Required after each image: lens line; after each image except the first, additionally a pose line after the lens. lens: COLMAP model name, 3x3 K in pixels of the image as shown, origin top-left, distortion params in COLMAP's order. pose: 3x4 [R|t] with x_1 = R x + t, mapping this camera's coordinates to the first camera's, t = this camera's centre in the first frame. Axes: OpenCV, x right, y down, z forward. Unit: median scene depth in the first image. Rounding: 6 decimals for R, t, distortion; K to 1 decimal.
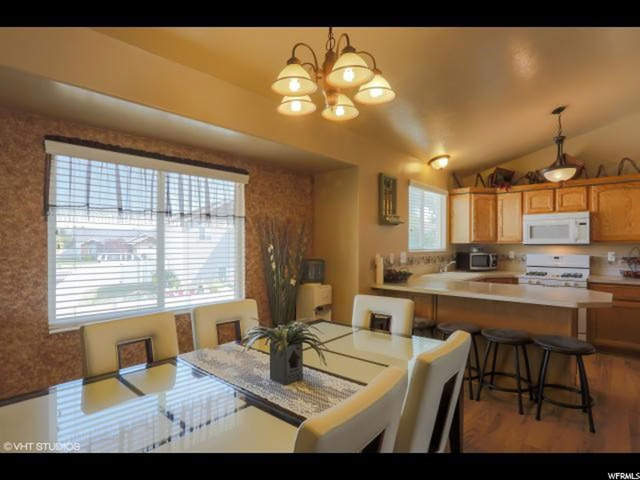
lens RADIAL K [[350.4, 0, 328.7], [0, 350.4, 244.9], [0, 0, 1]] dist [-0.000017, 0.000986]
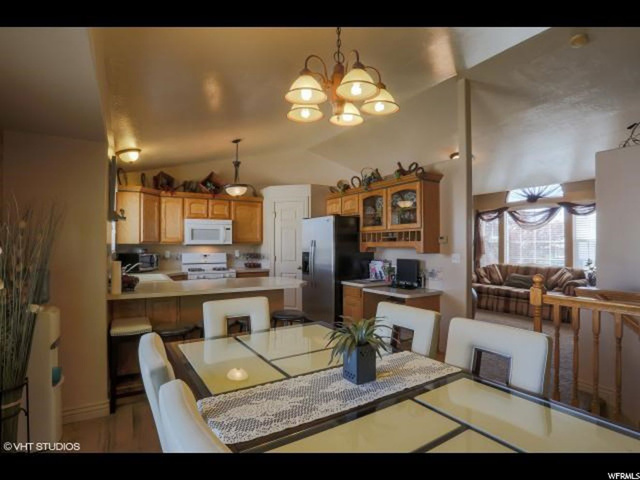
lens RADIAL K [[339.1, 0, 318.6], [0, 339.1, 242.5], [0, 0, 1]] dist [-0.035174, 0.001173]
pose [[0.330121, 0.004184, 0.943929, -0.358453], [0.004926, 0.999969, -0.006155, -0.000043], [-0.943926, 0.006681, 0.330090, 0.262291]]
